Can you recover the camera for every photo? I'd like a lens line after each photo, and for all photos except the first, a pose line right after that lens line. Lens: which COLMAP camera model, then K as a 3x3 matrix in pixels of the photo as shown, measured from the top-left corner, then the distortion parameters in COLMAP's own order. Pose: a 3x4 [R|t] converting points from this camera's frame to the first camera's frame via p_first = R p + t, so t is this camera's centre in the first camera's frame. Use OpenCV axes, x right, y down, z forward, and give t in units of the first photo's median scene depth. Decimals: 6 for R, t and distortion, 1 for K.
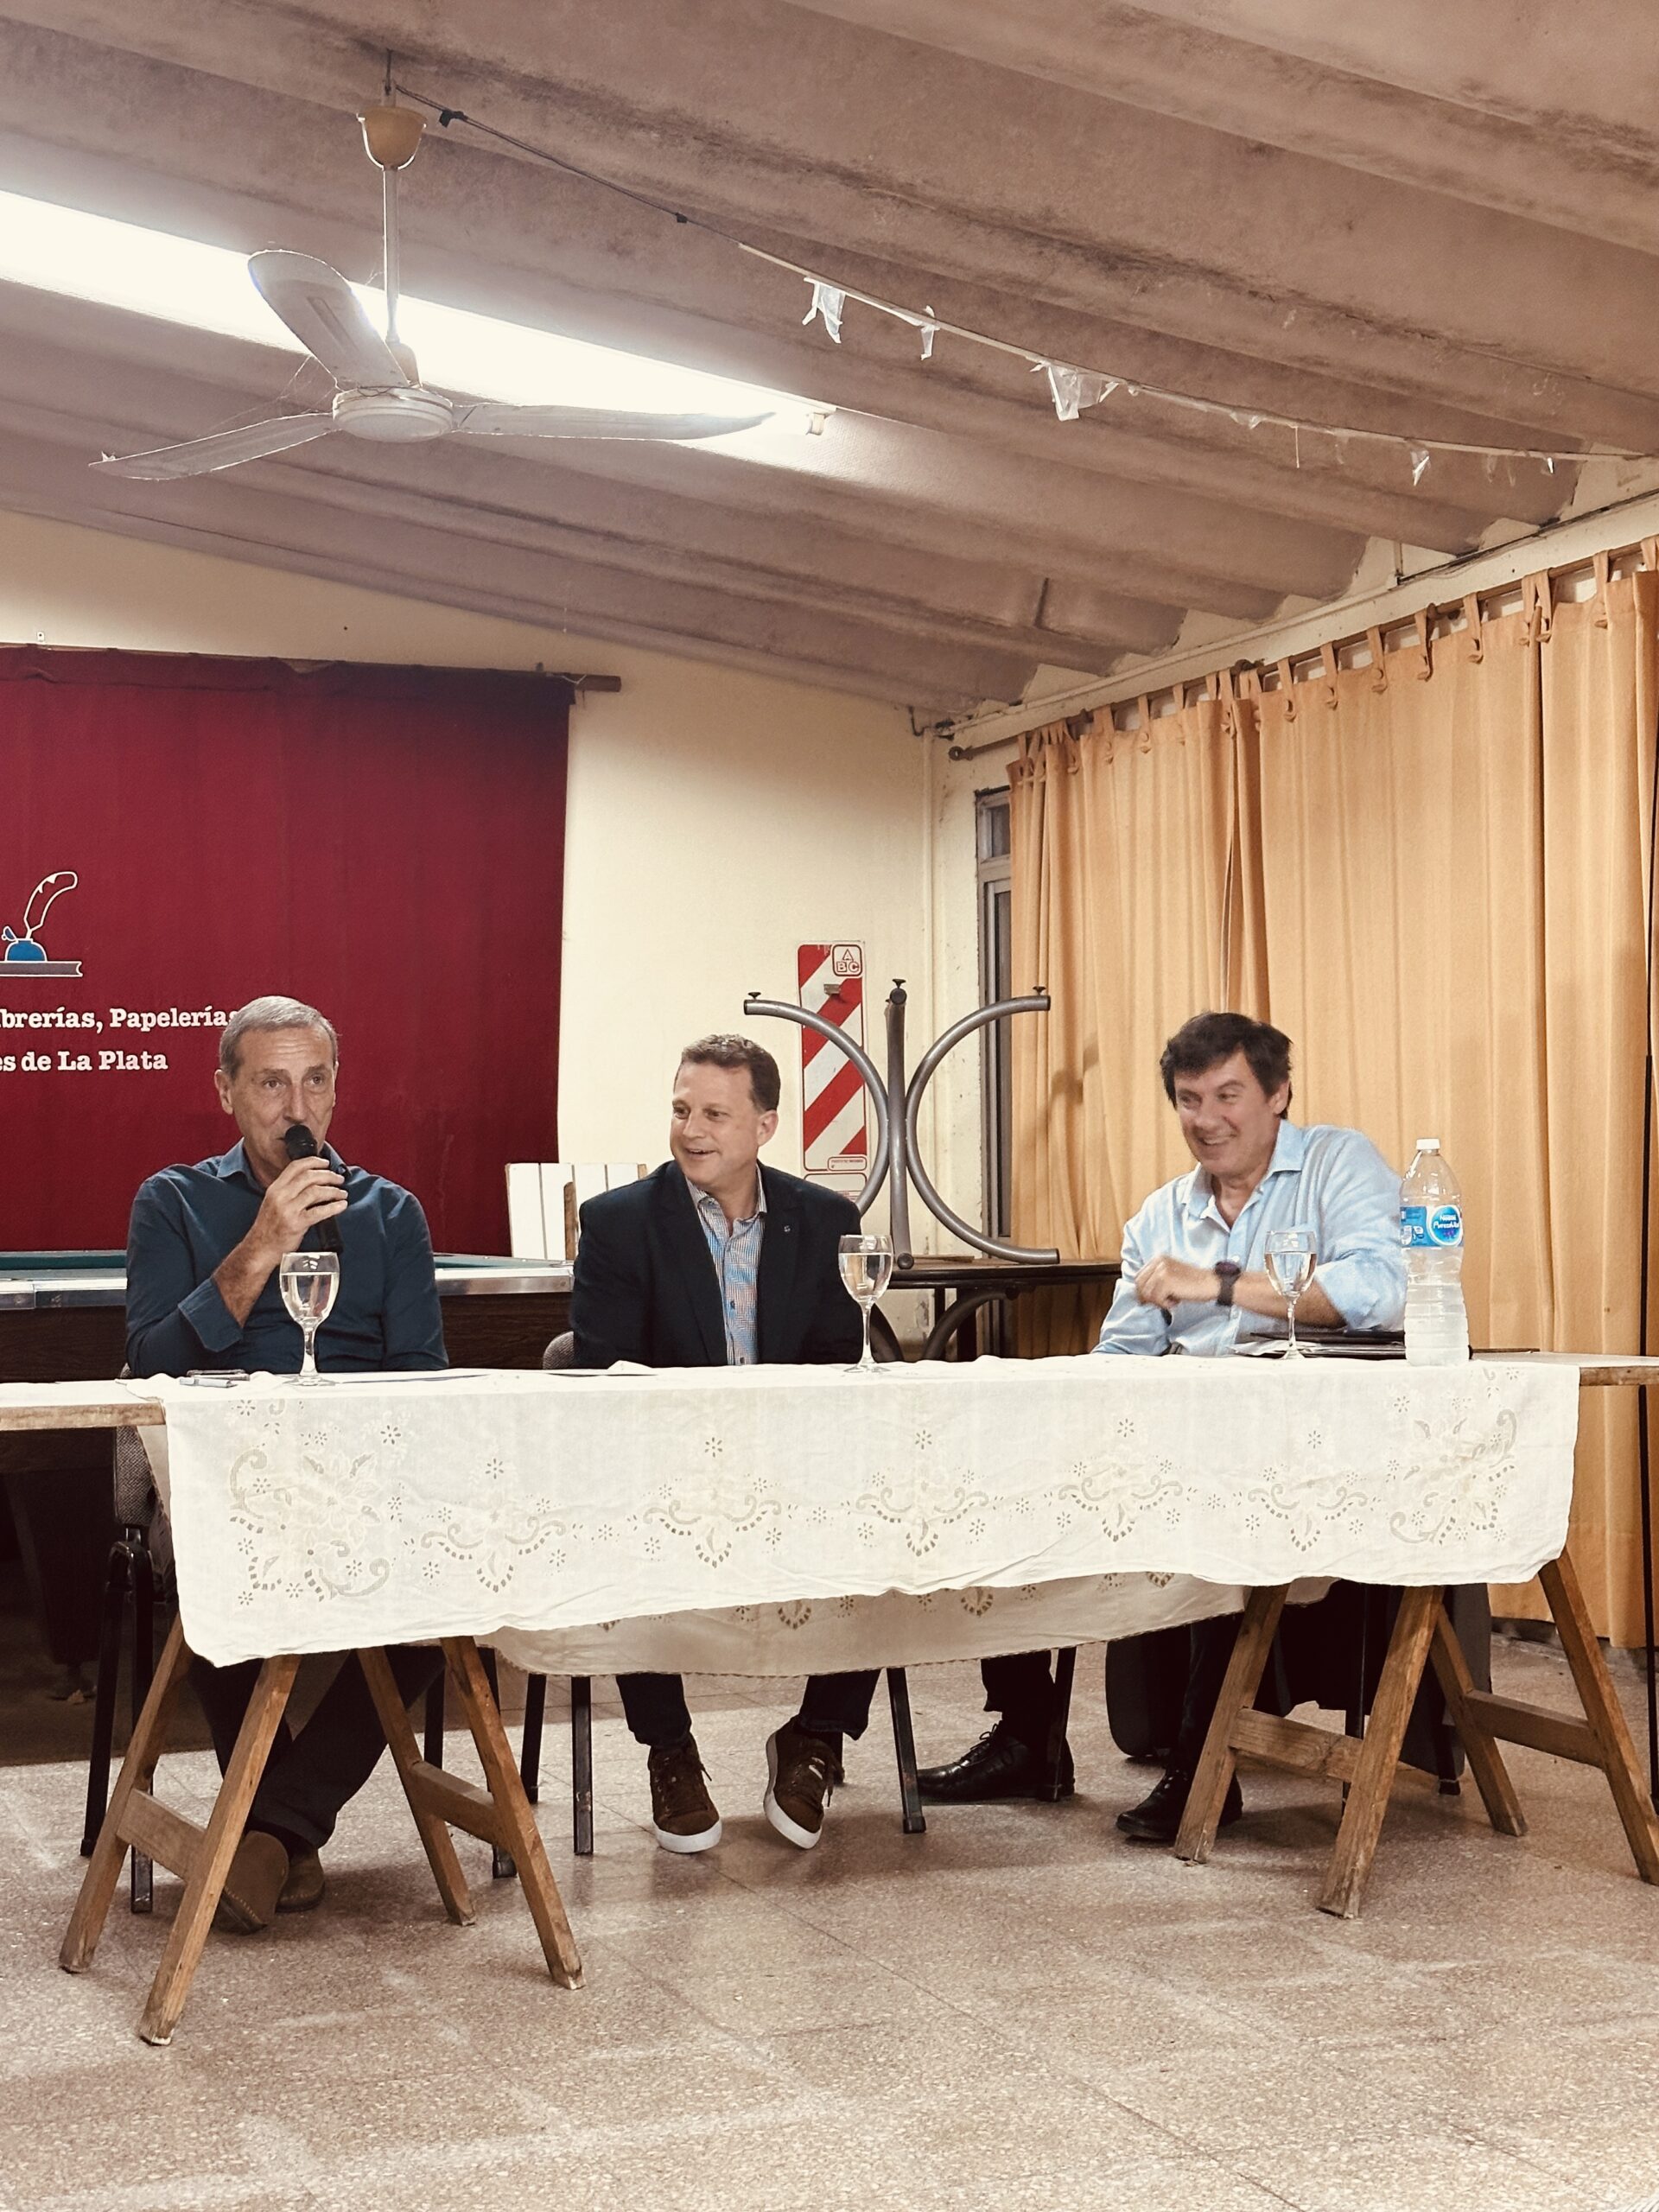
lens RADIAL K [[3243.3, 0, 810.3], [0, 3243.3, 1082.1], [0, 0, 1]] dist [0.170550, -0.137466]
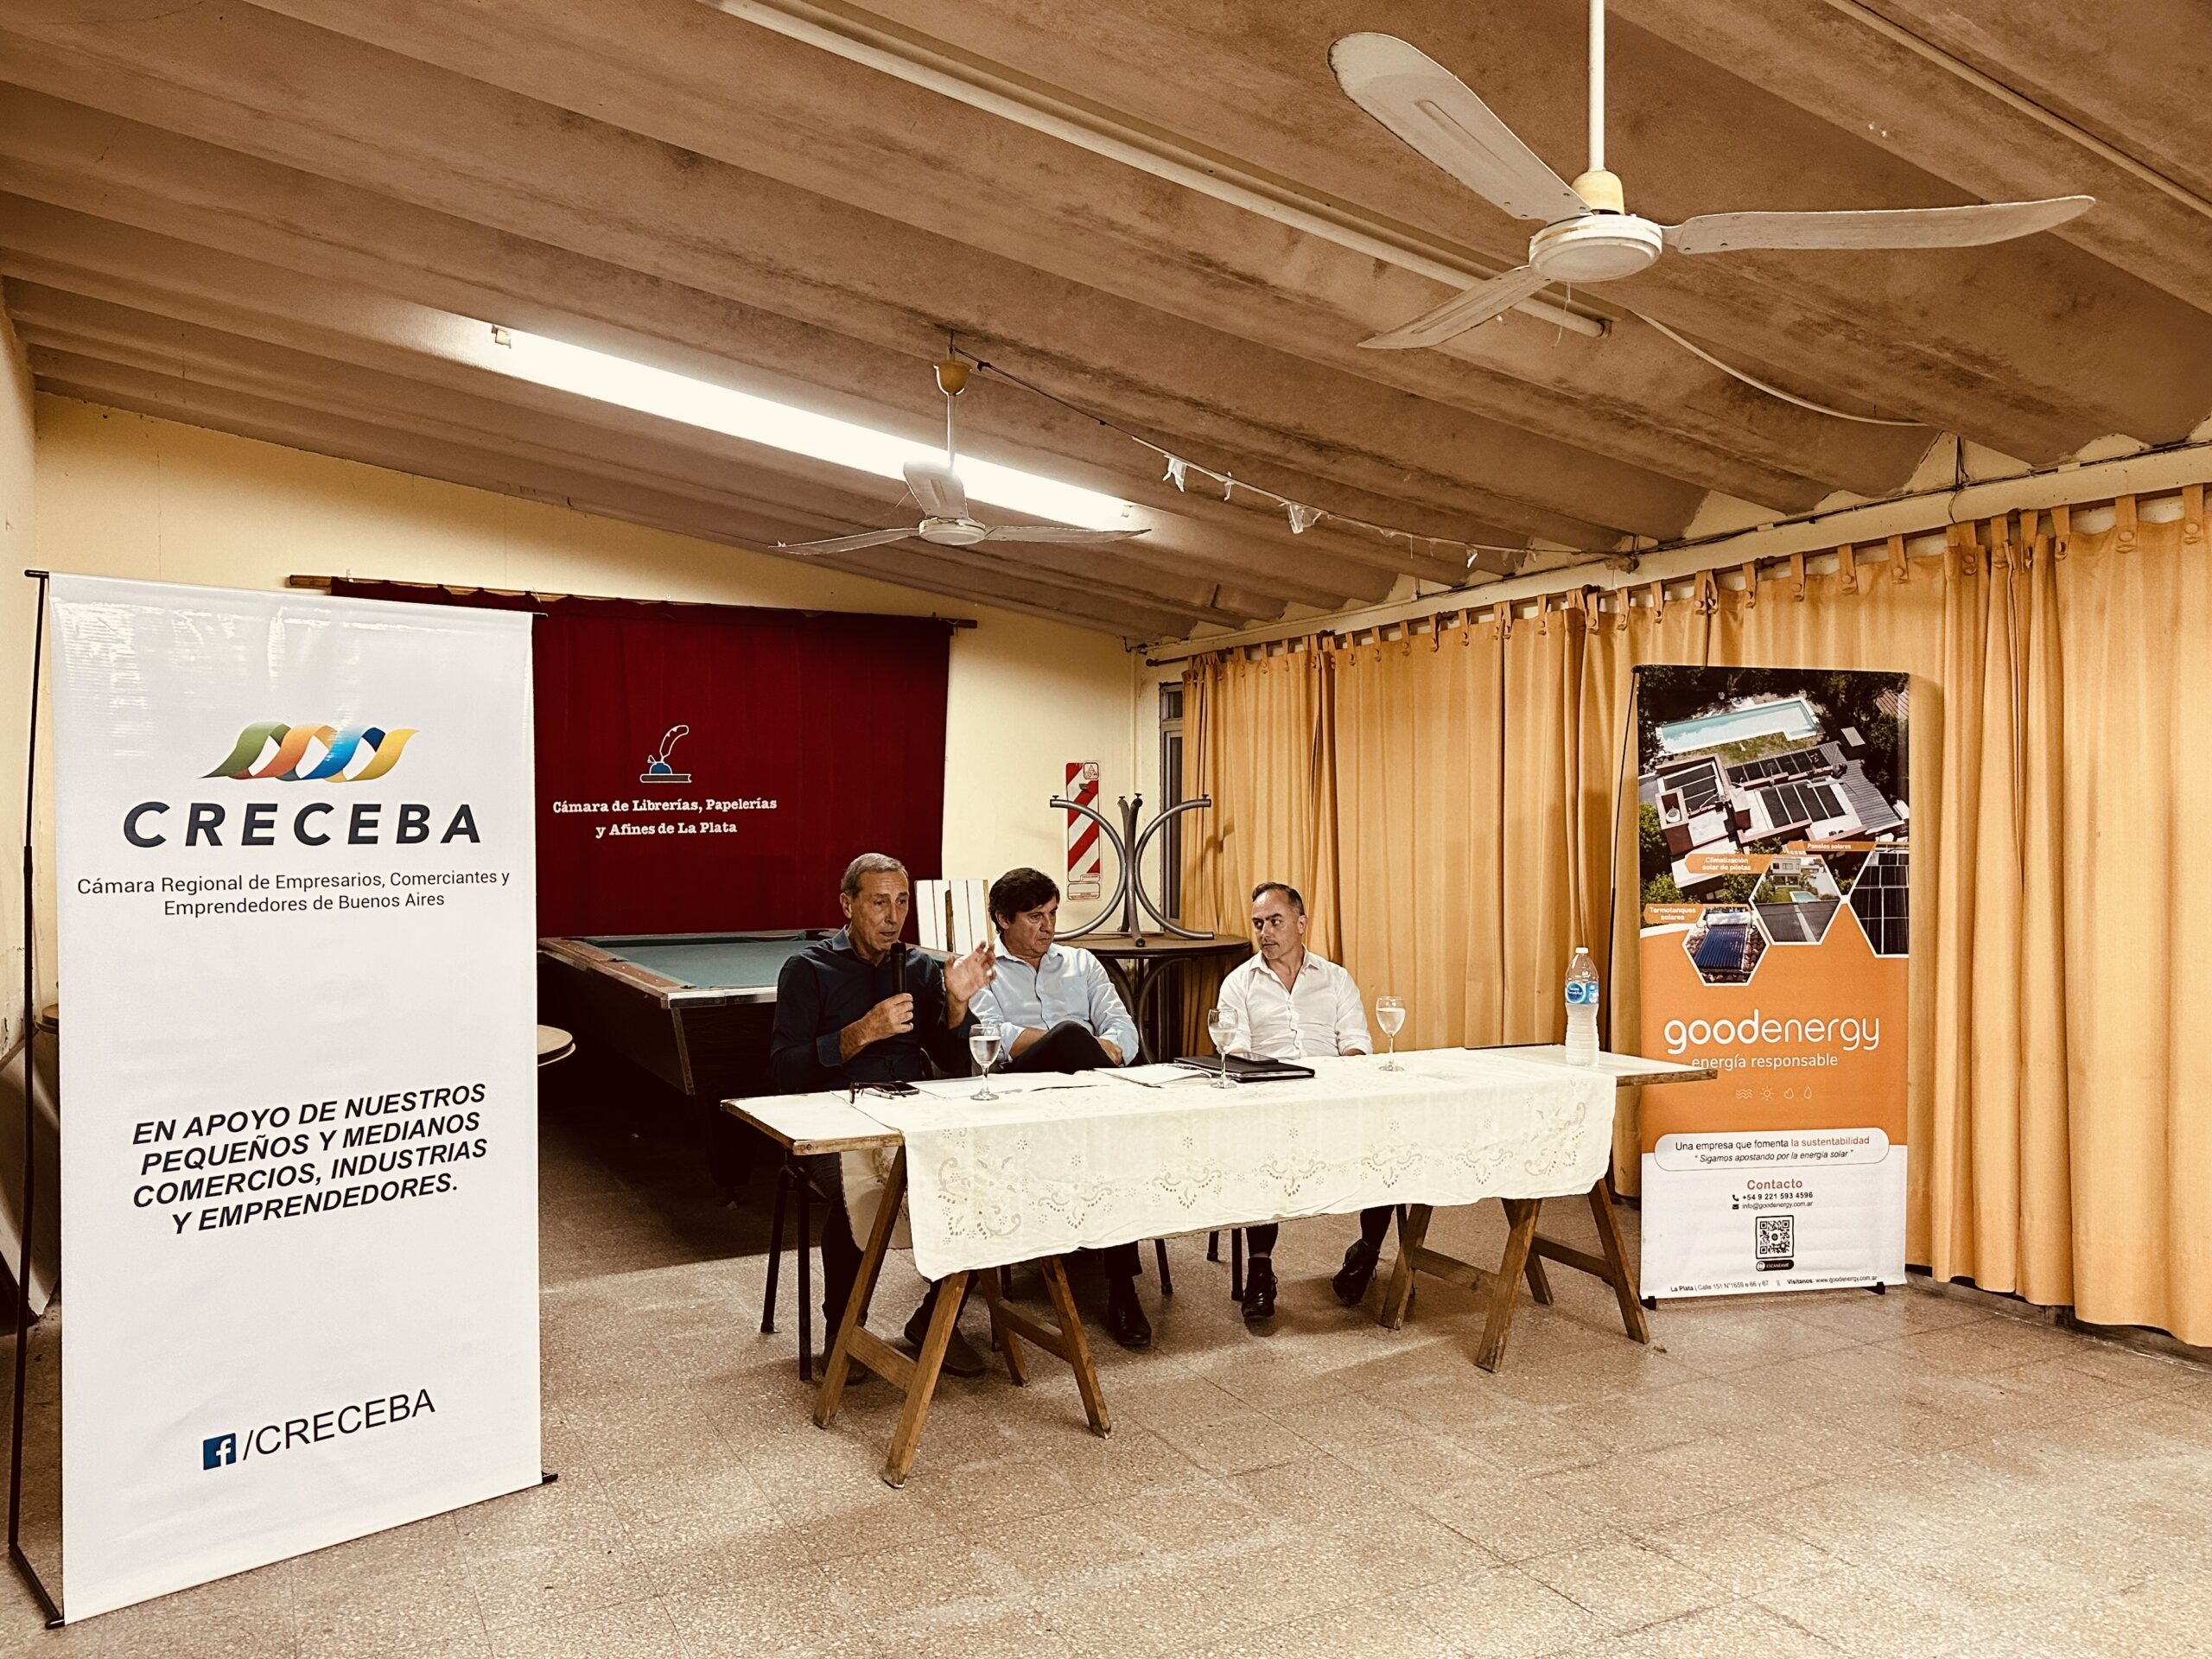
lens RADIAL K [[1648.3, 0, 1106.0], [0, 1648.3, 829.5], [0, 0, 1]] dist [0.171935, -0.328208]
pose [[0.995281, 0.010170, 0.096505, -0.100340], [-0.014286, 0.999013, 0.042062, -0.060706], [-0.095982, -0.043242, 0.994443, 0.054113]]
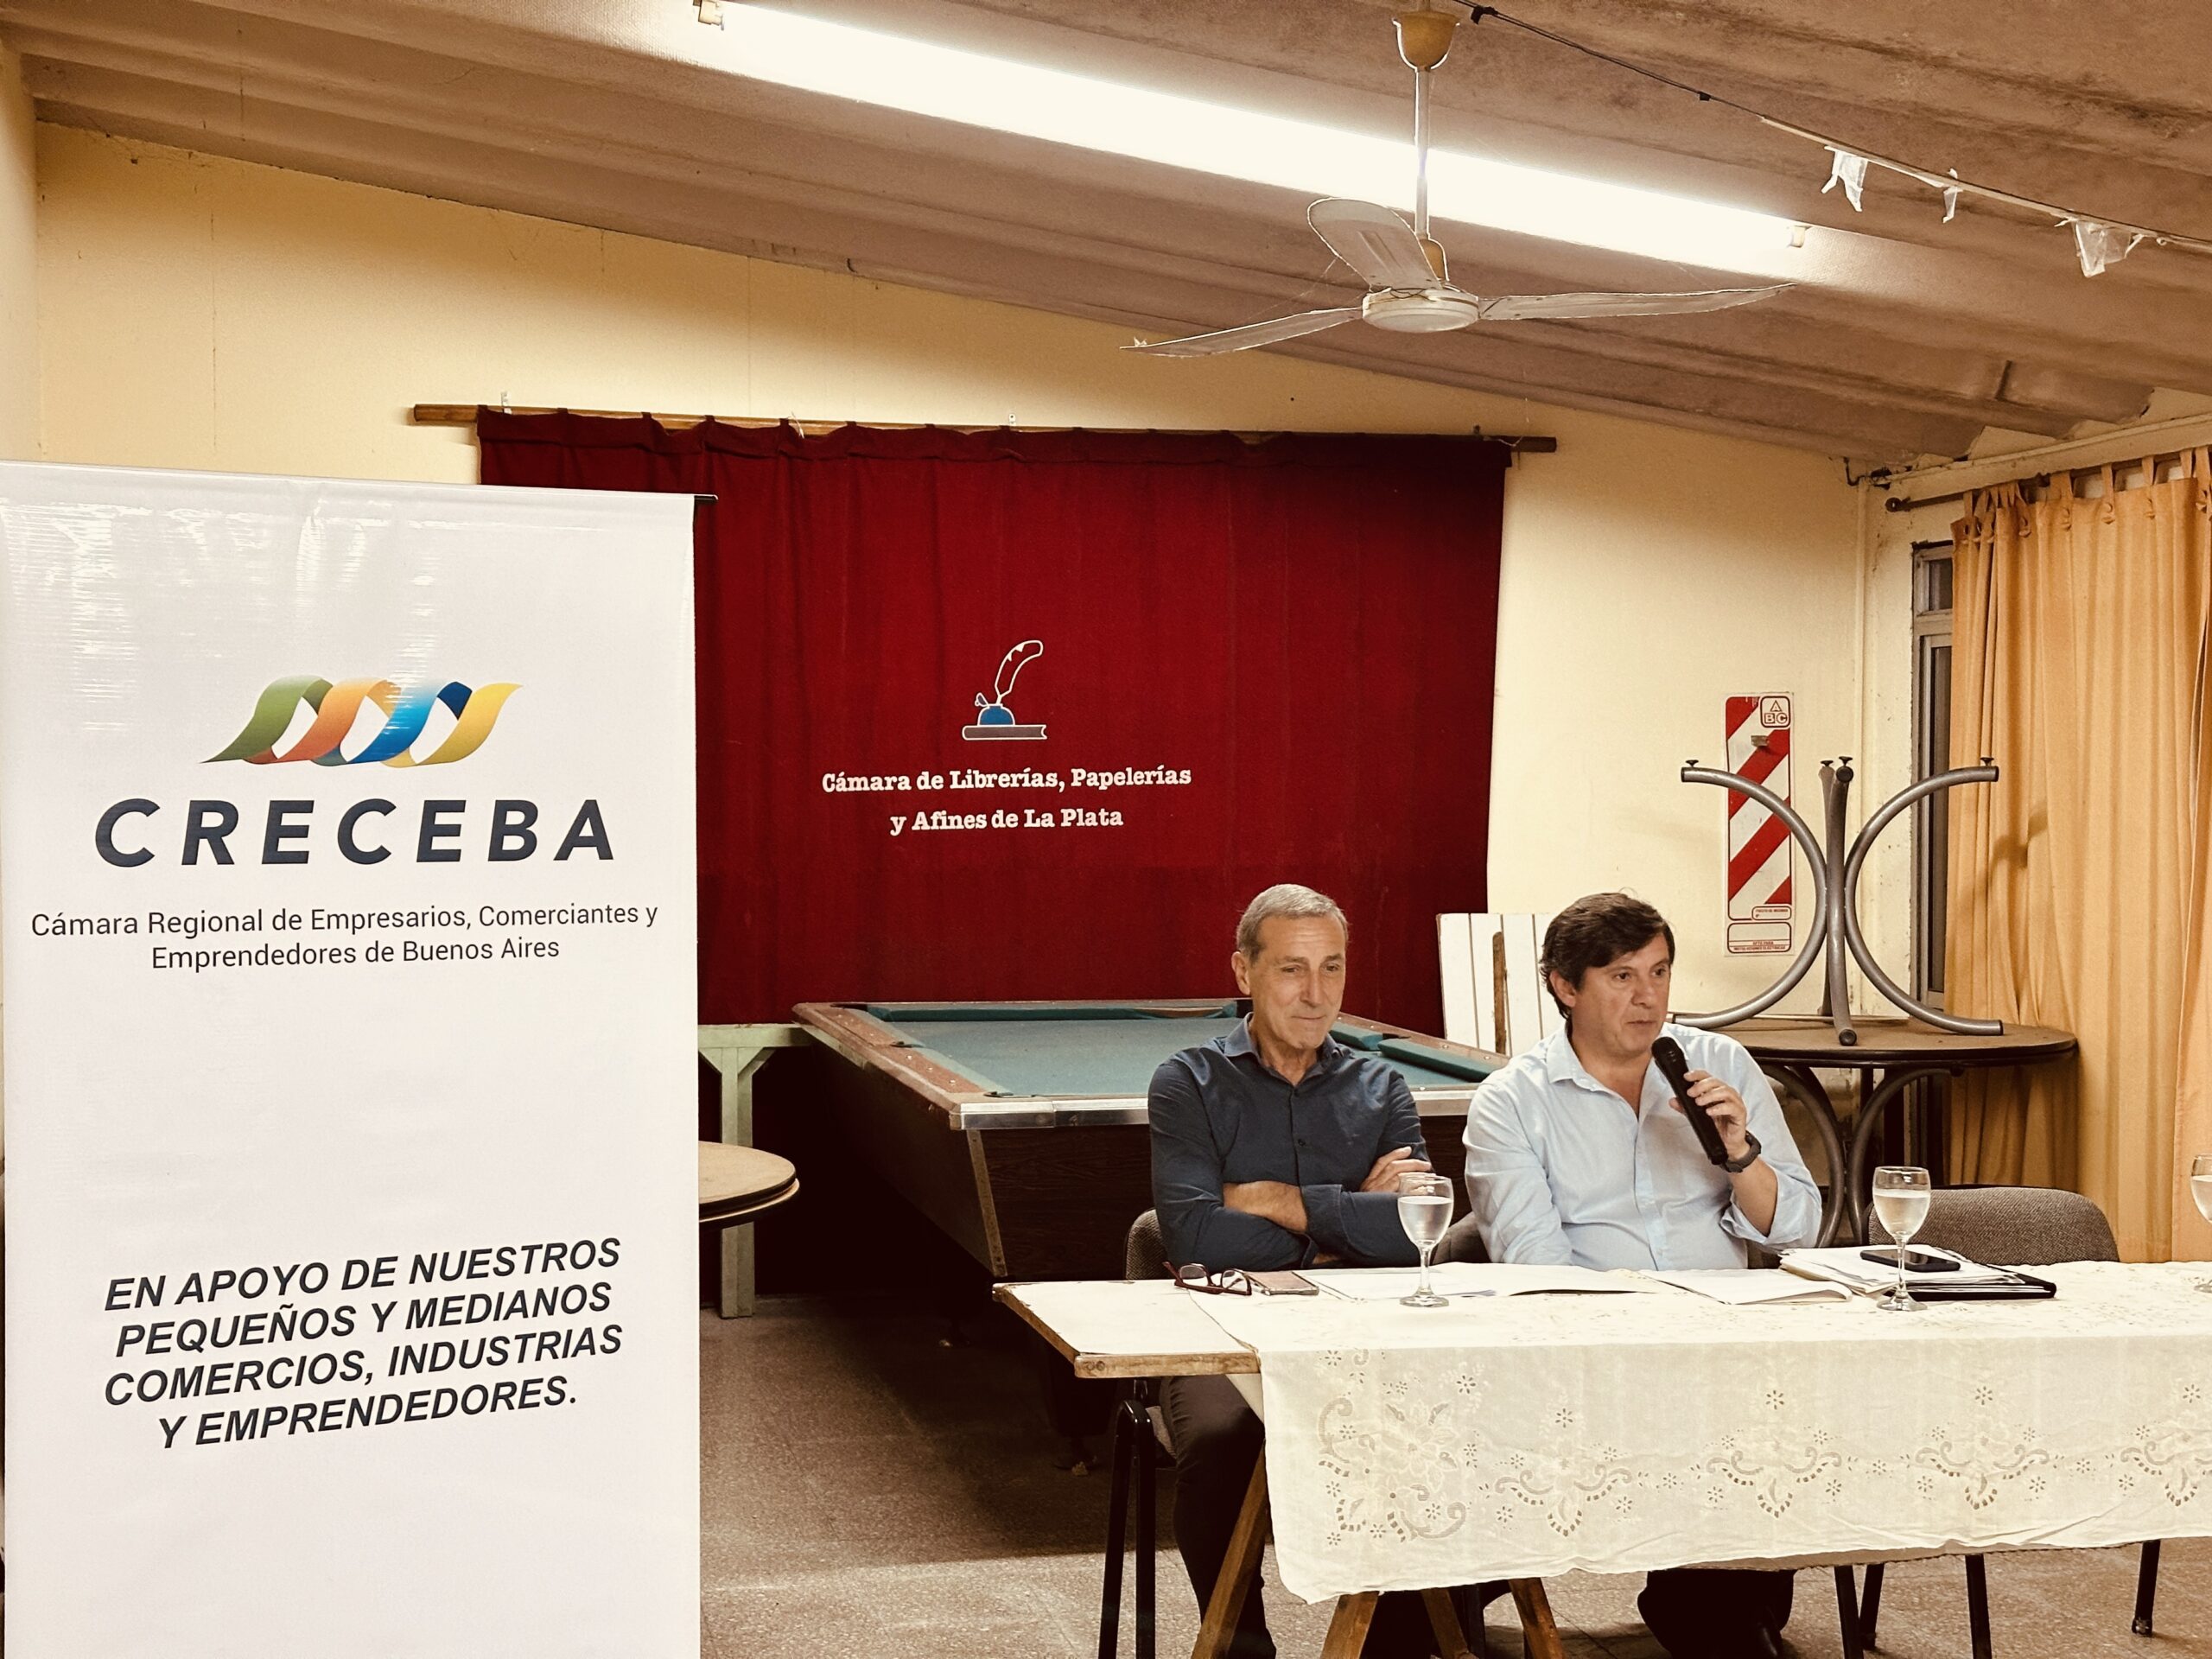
lens RADIAL K [[3131.5, 0, 1101.4], [0, 3131.5, 839.0], [0, 0, 1]] dist [0.212597, -0.481538]
pose [[0.986434, 0.015463, -0.163429, -0.047343], [-0.006397, 0.998418, 0.055855, -0.071196], [0.164034, -0.054052, 0.984973, -0.005021]]
